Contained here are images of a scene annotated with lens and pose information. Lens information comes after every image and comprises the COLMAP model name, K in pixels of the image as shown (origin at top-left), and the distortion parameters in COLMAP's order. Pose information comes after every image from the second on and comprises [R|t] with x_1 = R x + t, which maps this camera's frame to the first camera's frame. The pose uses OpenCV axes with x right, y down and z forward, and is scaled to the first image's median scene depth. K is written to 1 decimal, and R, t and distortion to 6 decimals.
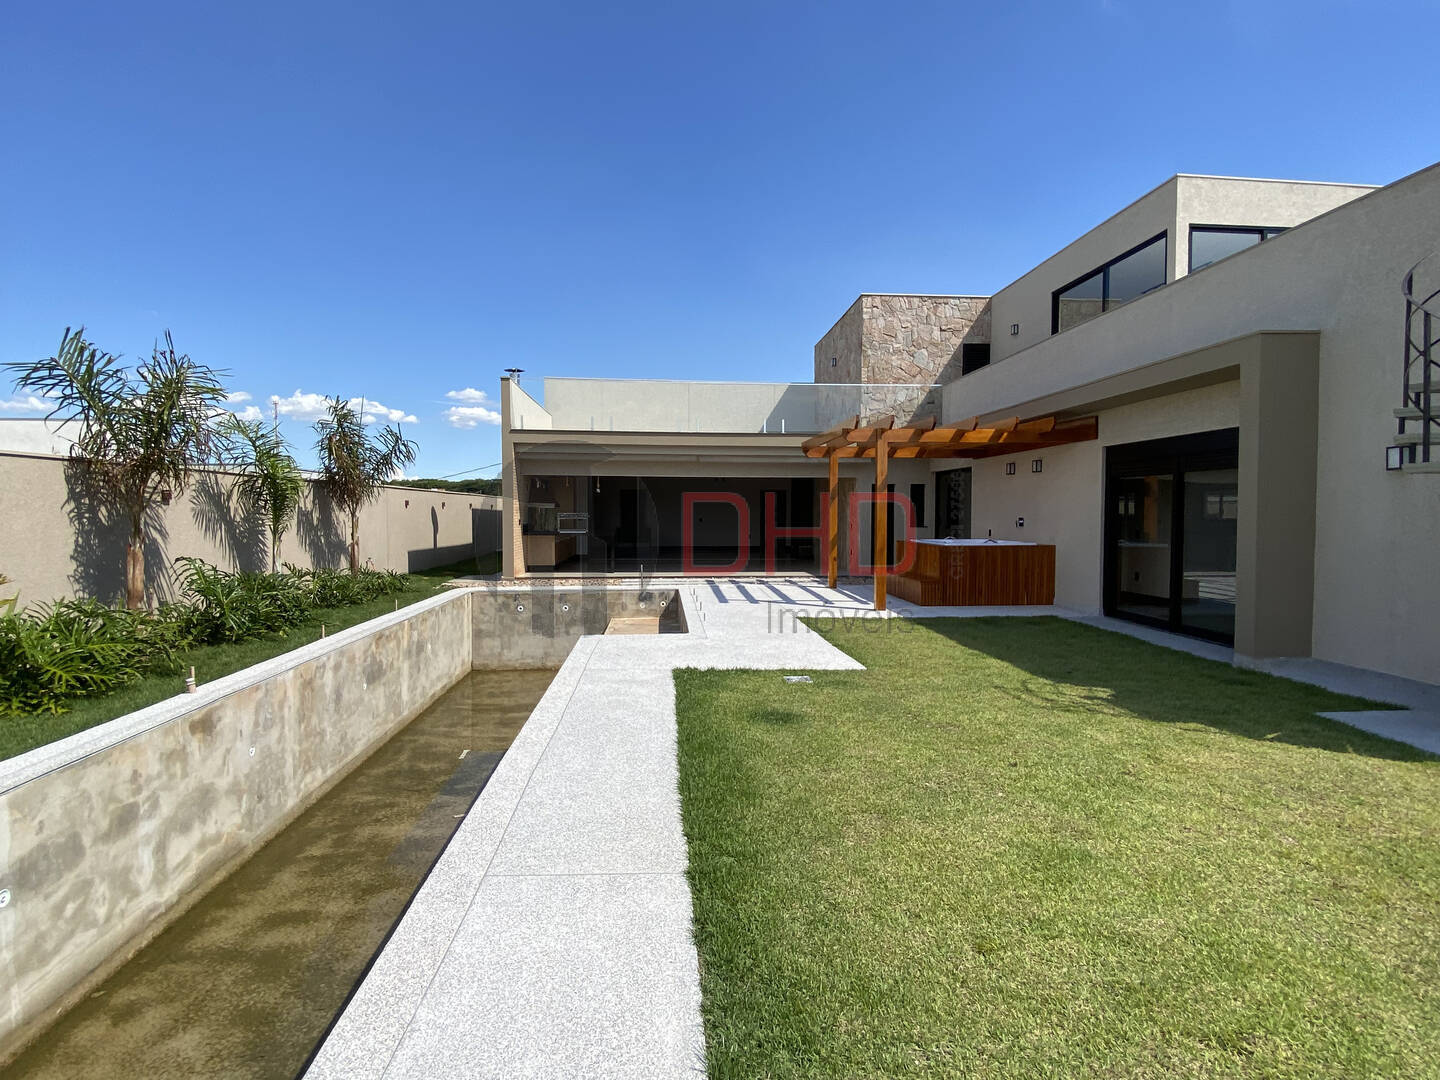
lens RADIAL K [[751.2, 0, 692.8], [0, 751.2, 534.8], [0, 0, 1]] dist [-0.002428, -0.010795]
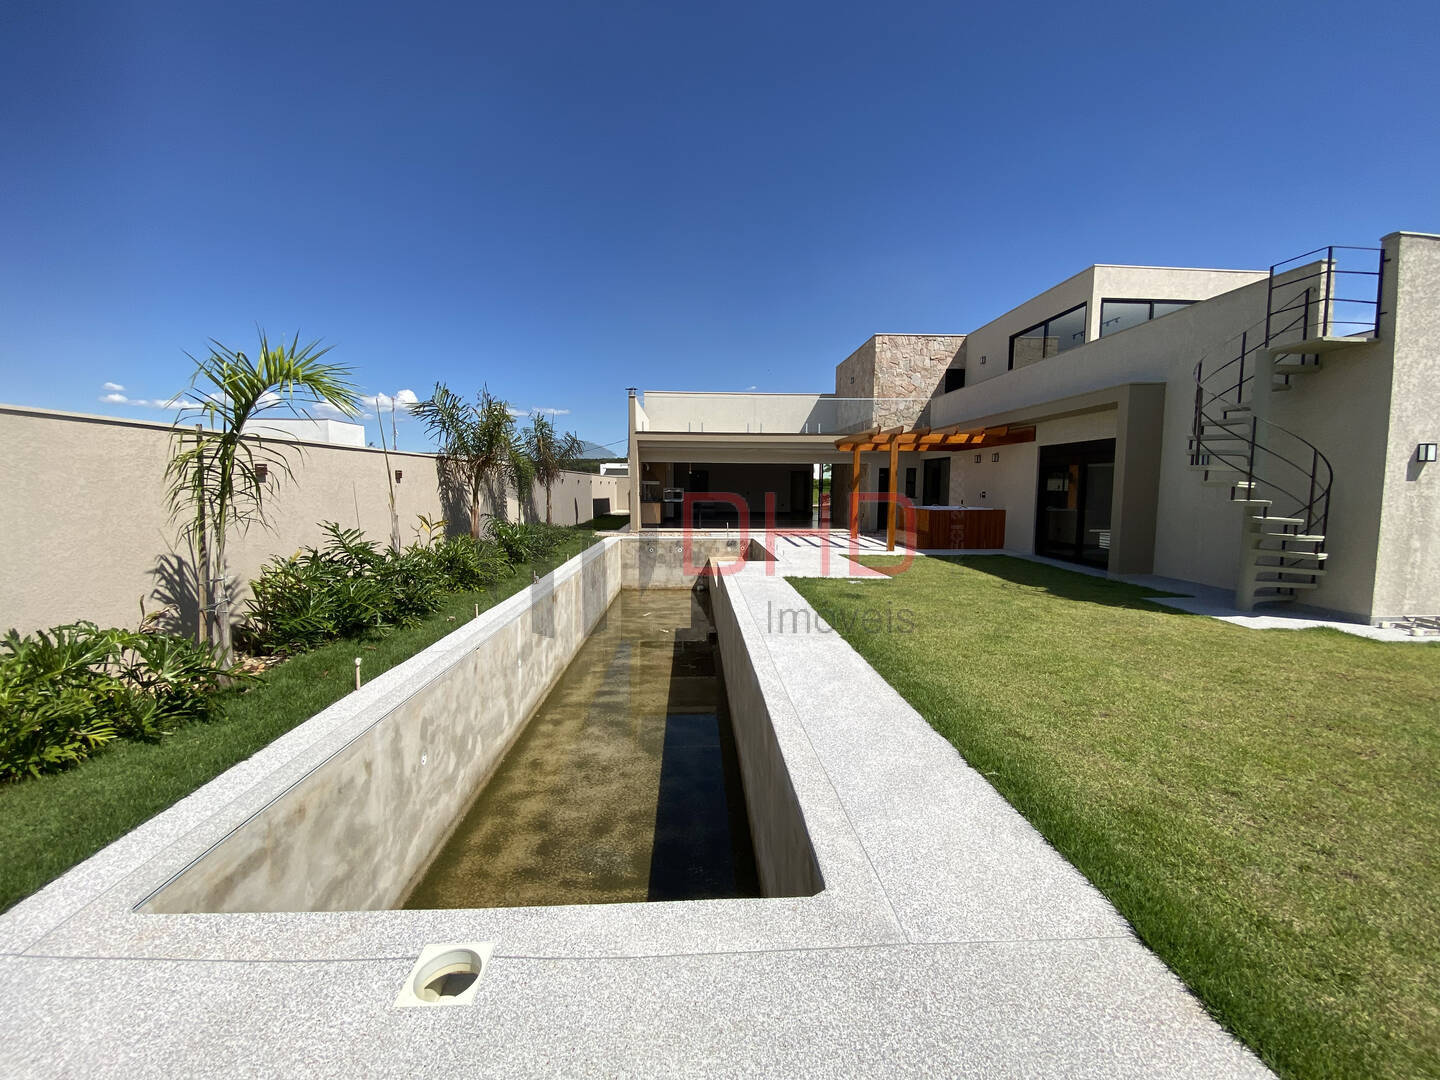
lens RADIAL K [[598.3, 0, 690.5], [0, 598.3, 544.1], [0, 0, 1]] dist [-0.022460, -0.004839]
pose [[0.999109, 0.005074, -0.041899, -0.114057], [-0.002292, 0.997804, 0.066194, 0.005202], [0.042143, -0.066039, 0.996927, -0.253379]]
